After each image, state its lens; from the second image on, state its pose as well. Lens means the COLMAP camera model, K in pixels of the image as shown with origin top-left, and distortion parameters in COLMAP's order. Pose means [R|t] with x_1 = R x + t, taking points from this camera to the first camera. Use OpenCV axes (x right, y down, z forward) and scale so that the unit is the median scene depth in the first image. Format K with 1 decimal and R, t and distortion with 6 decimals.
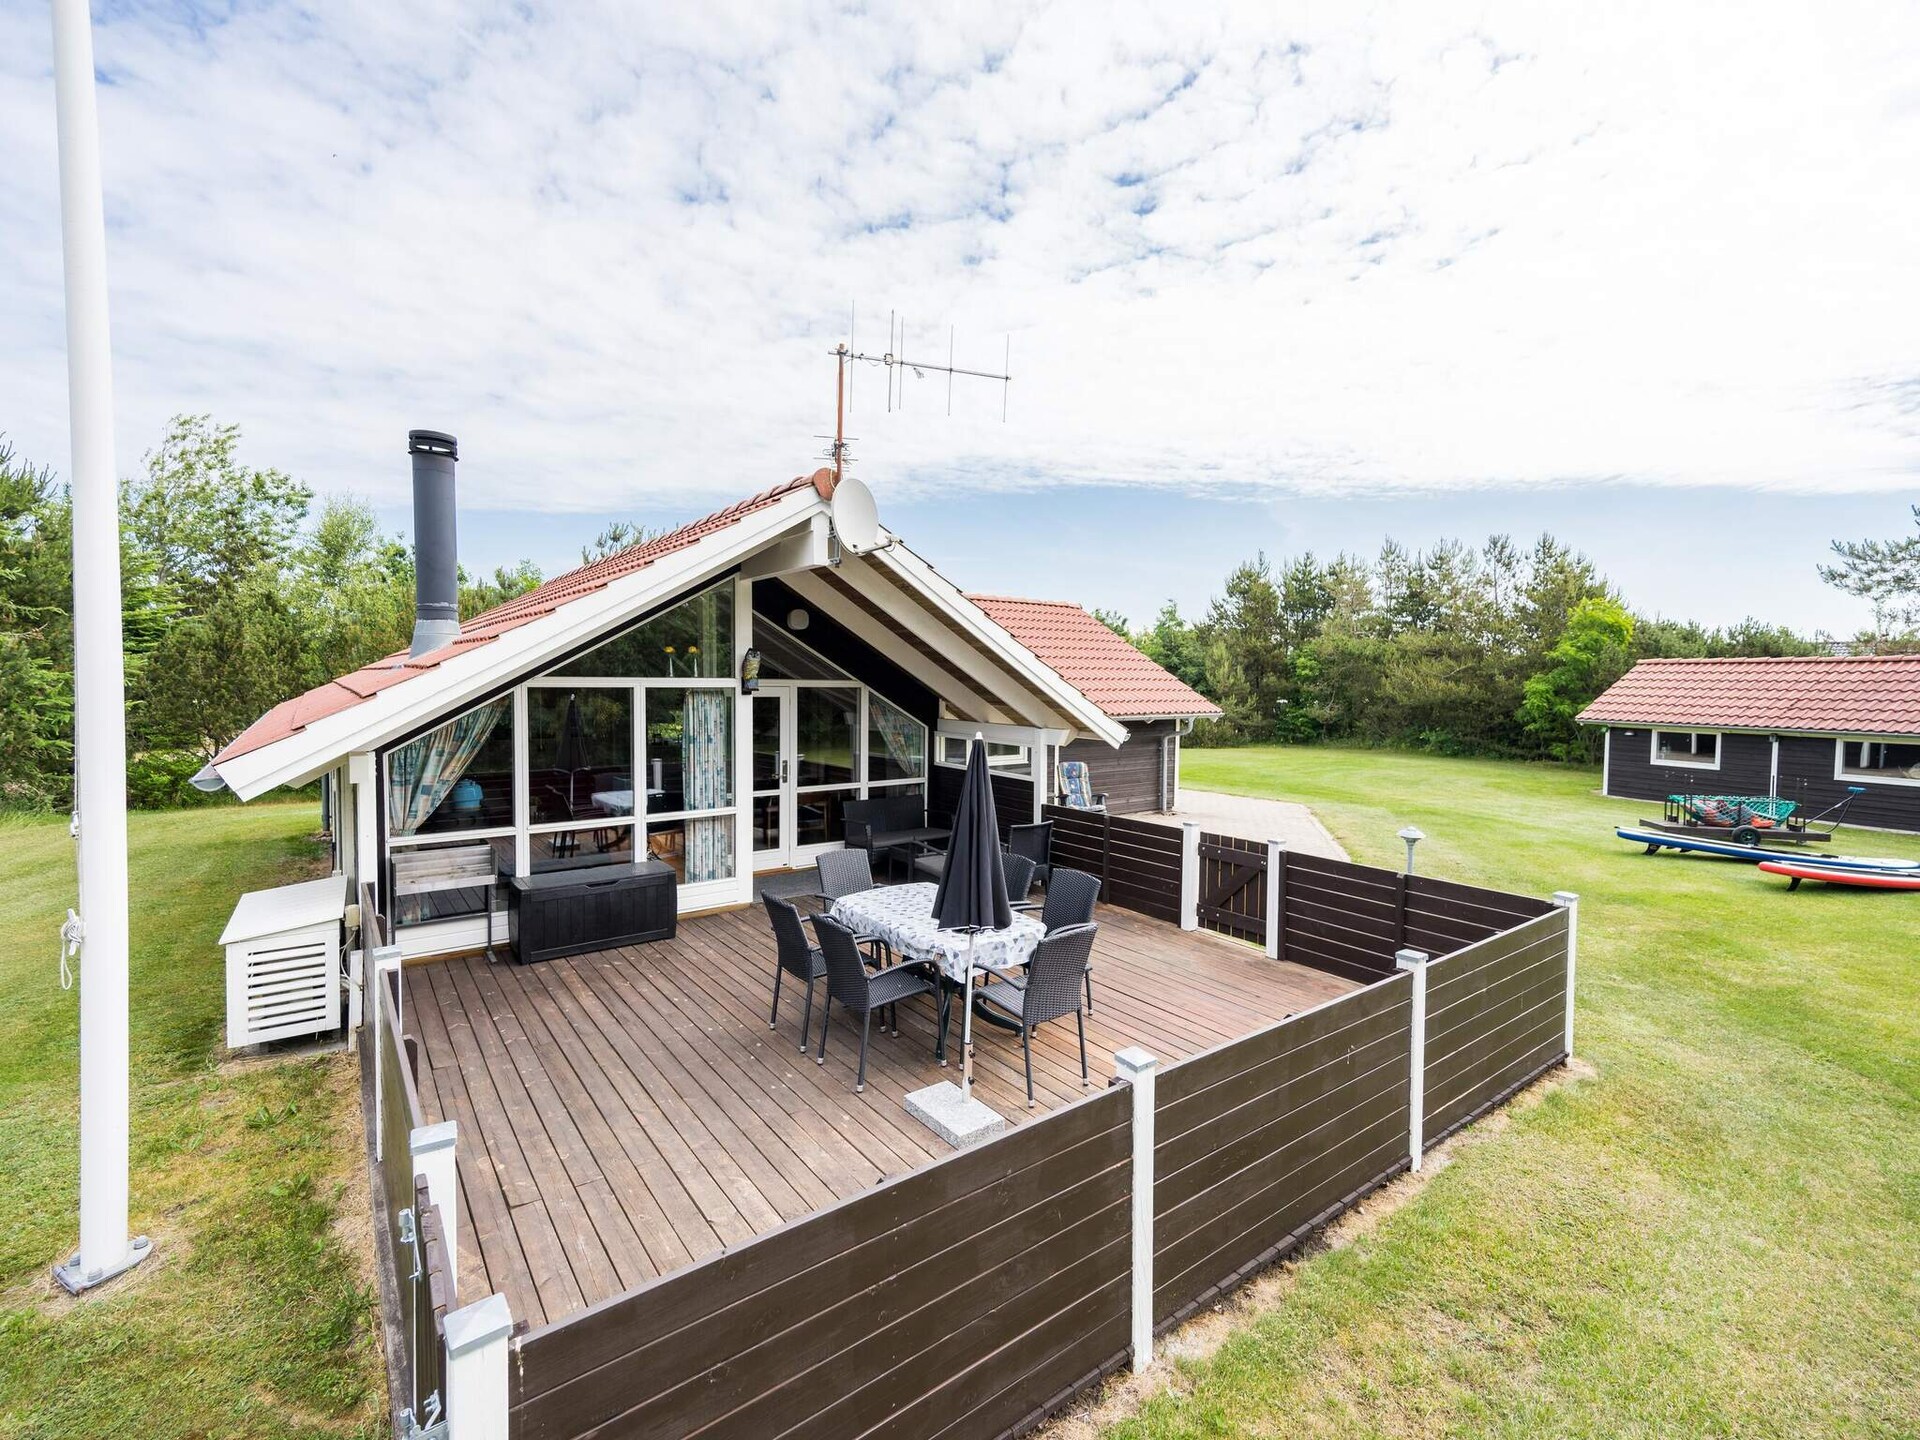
lens RADIAL K [[834.5, 0, 950.7], [0, 834.5, 709.1], [0, 0, 1]] dist [0.027498, -0.000056]
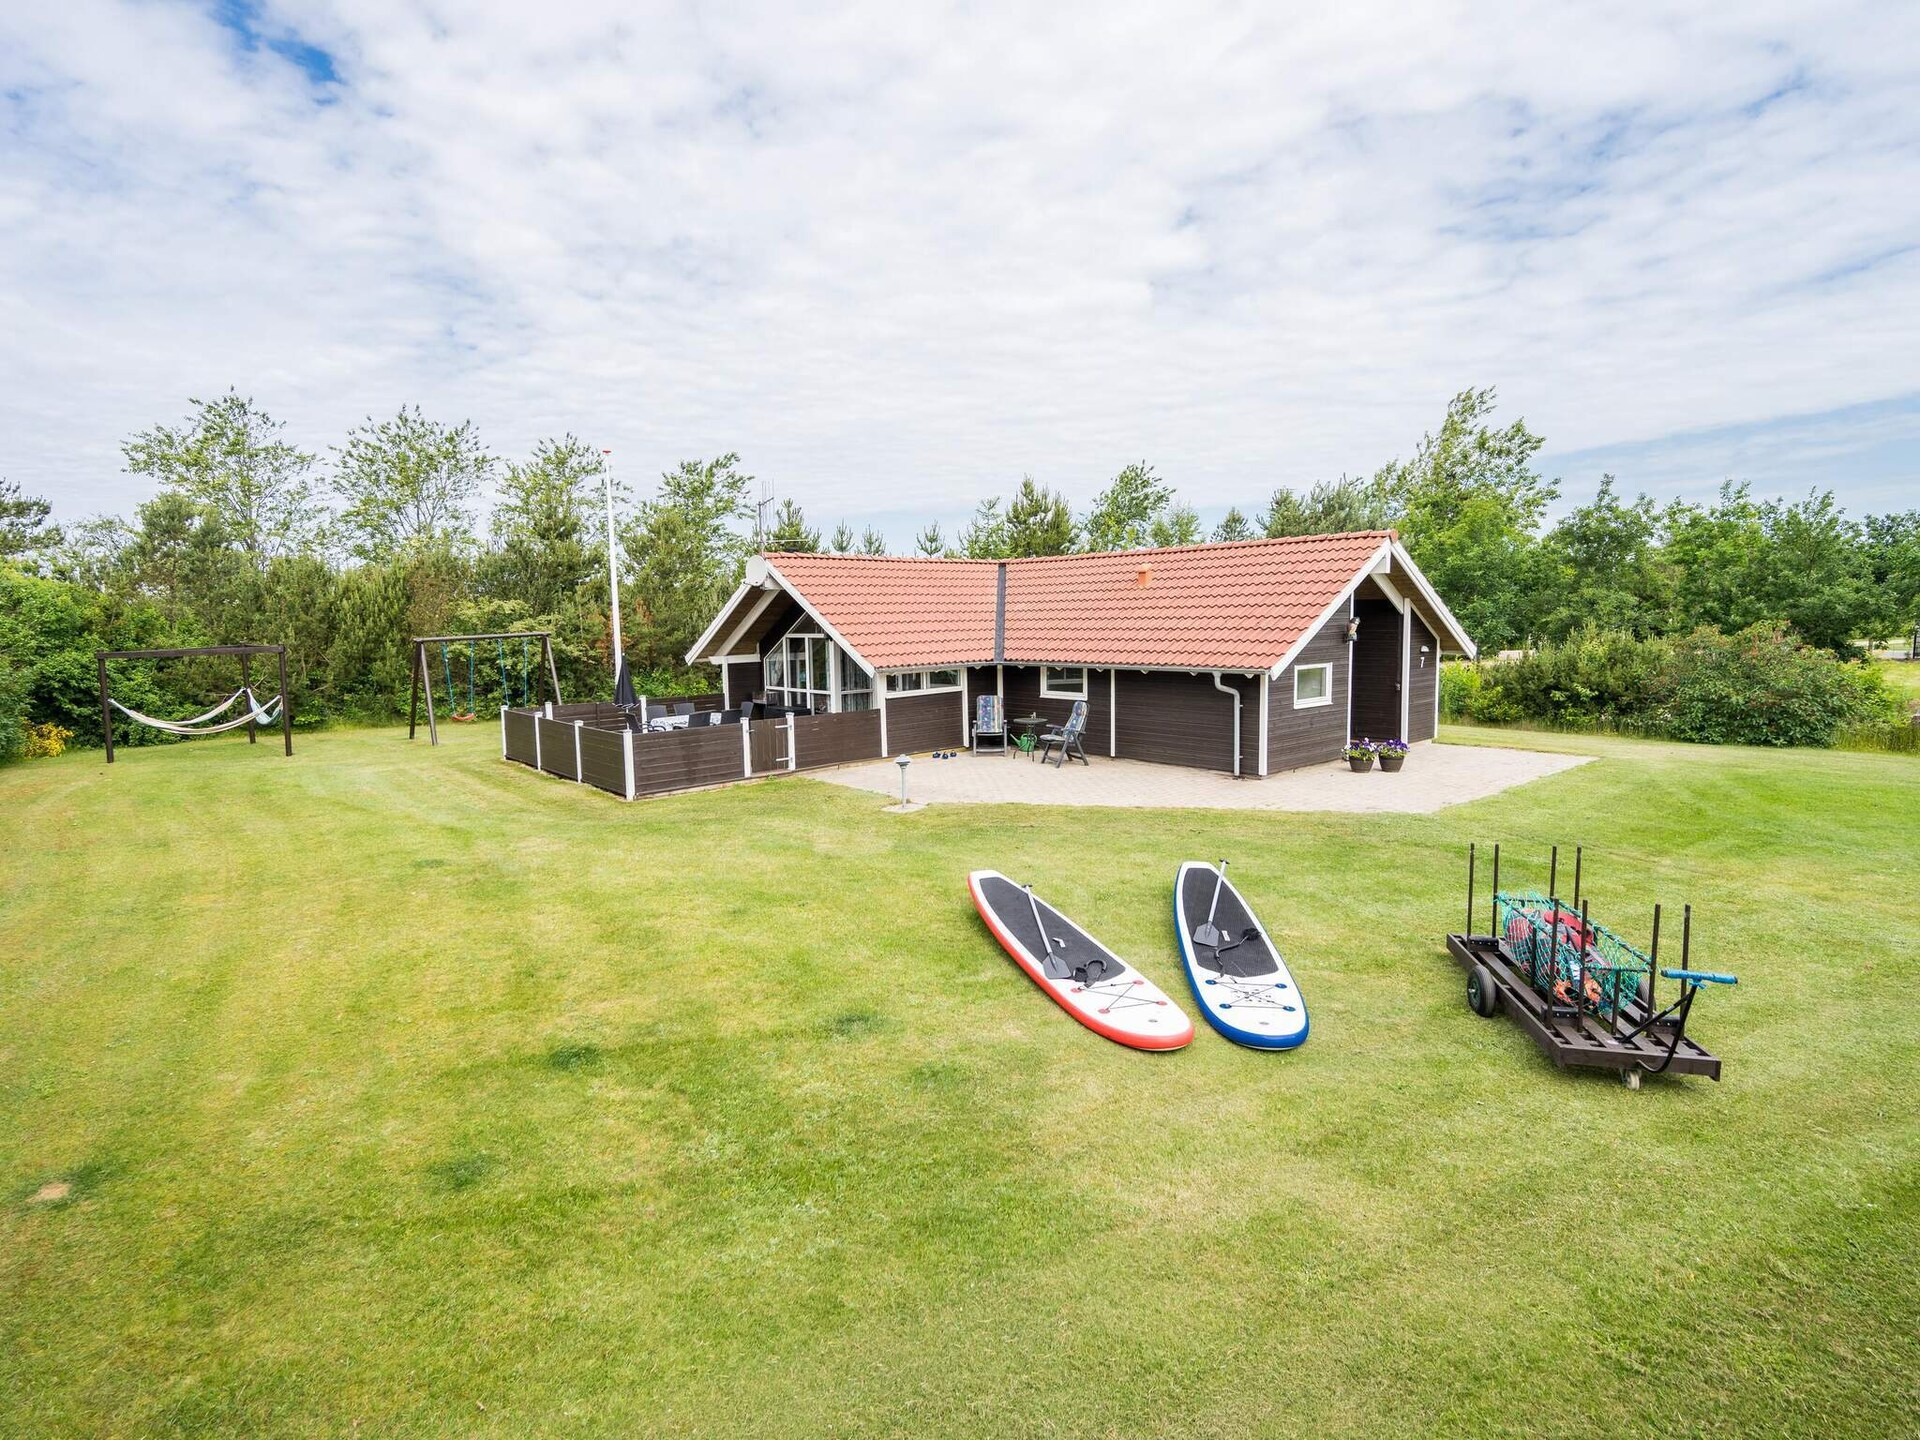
lens RADIAL K [[954.9, 0, 945.3], [0, 954.9, 700.1], [0, 0, 1]] dist [0.026603, -0.000852]
pose [[0.071991, 0.075480, -0.994545, 1.258578], [-0.018935, 0.997056, 0.074300, -0.030362], [0.997226, 0.013483, 0.073208, 0.613446]]
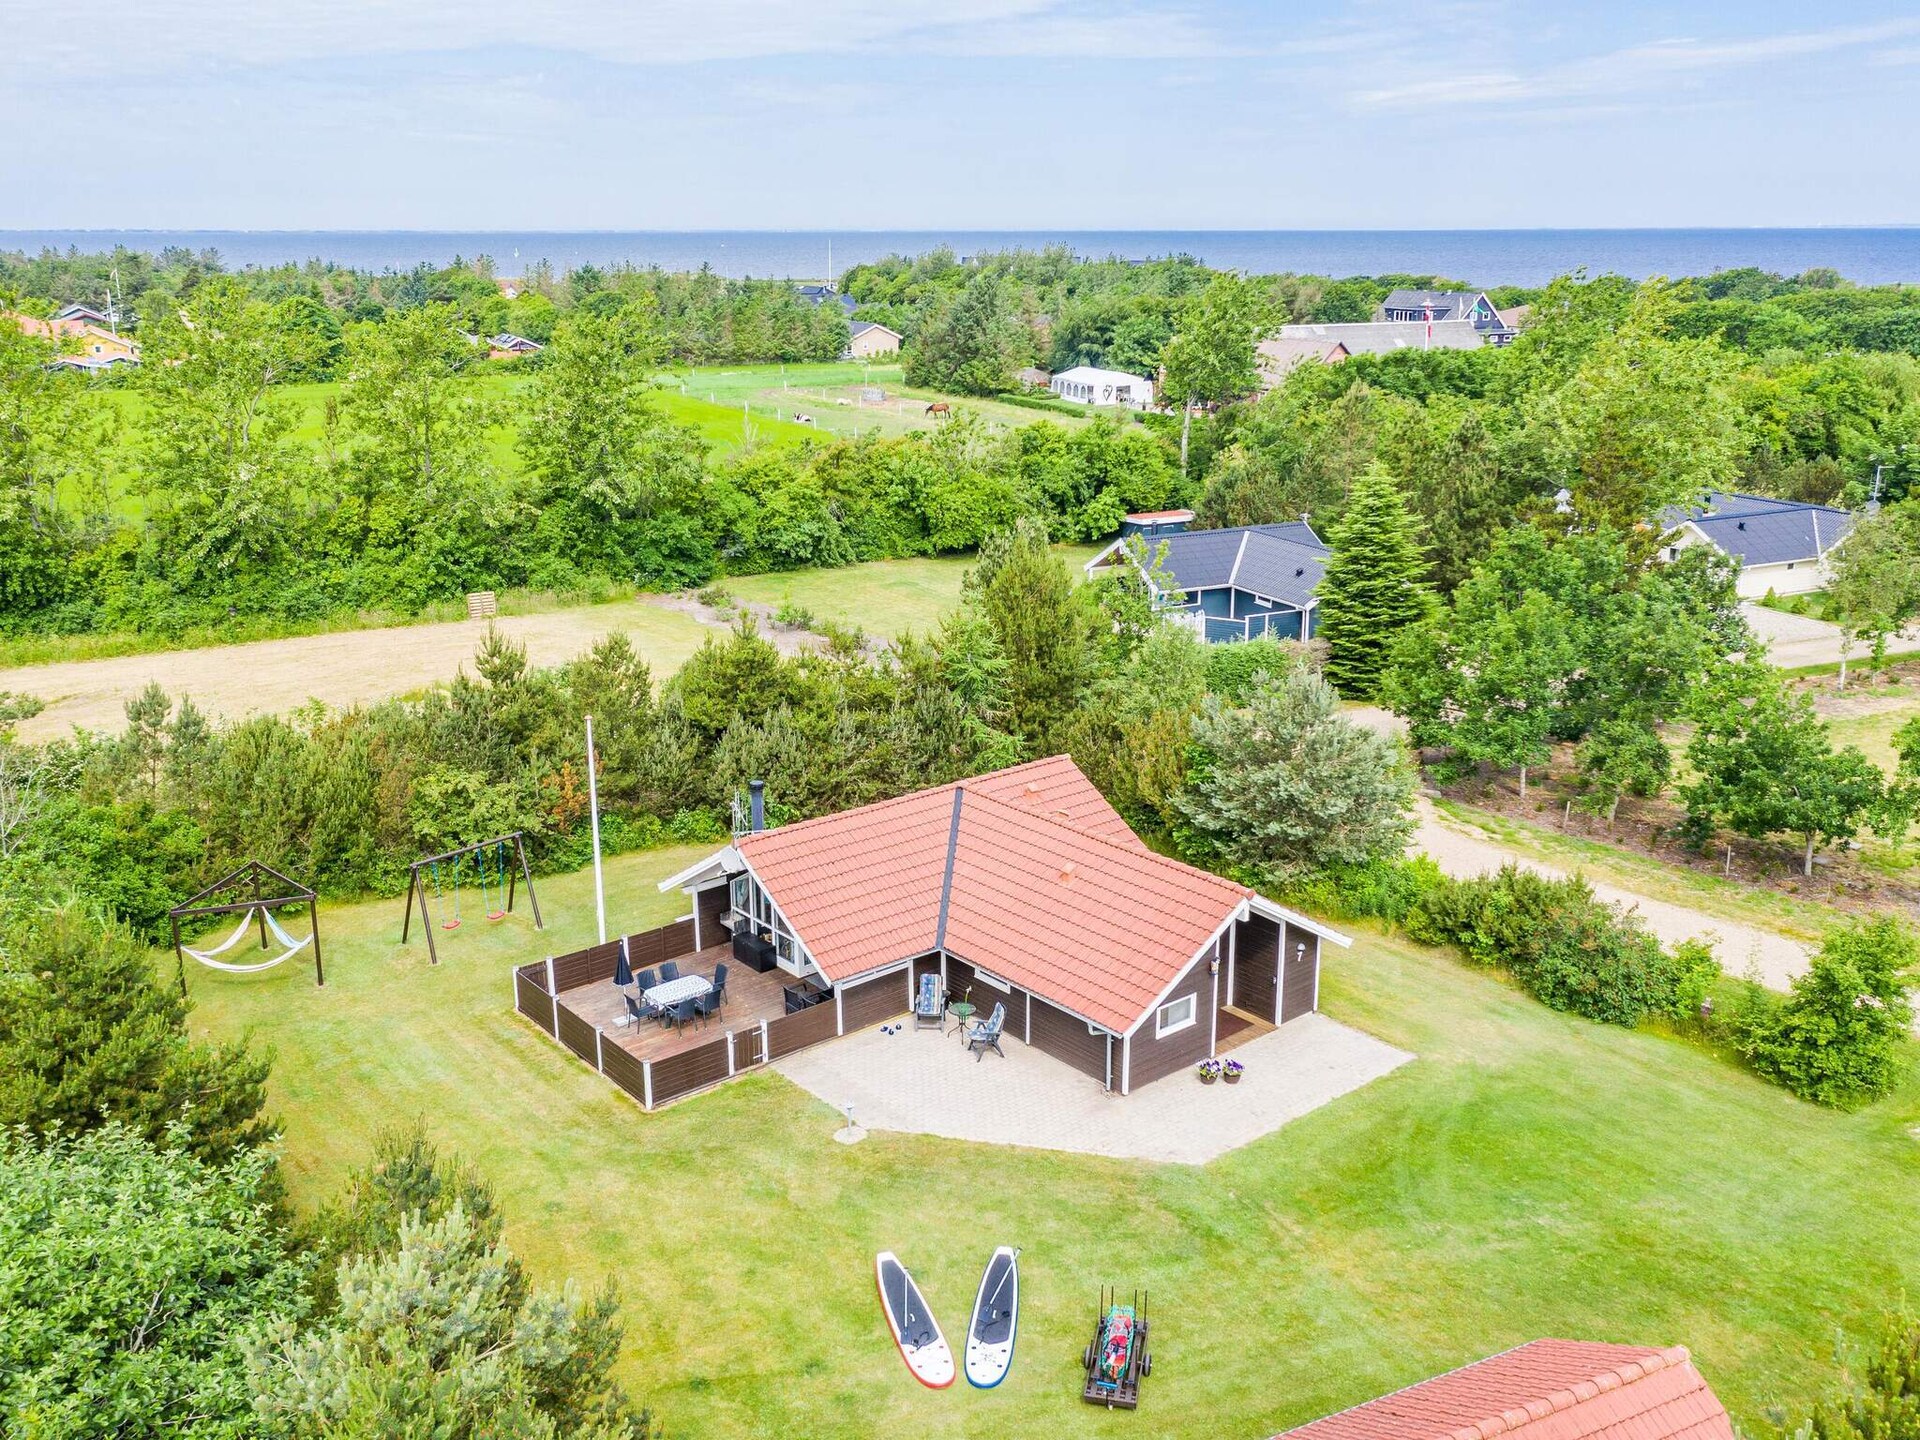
lens RADIAL K [[1610.5, 0, 960.0], [0, 1610.5, 720.0], [0, 0, 1]] dist [-0.021479, -0.001727]
pose [[0.060705, 0.249453, -0.966482, 2.302715], [-0.036211, 0.968181, 0.247617, -0.931827], [0.997499, 0.019965, 0.067807, 0.631999]]
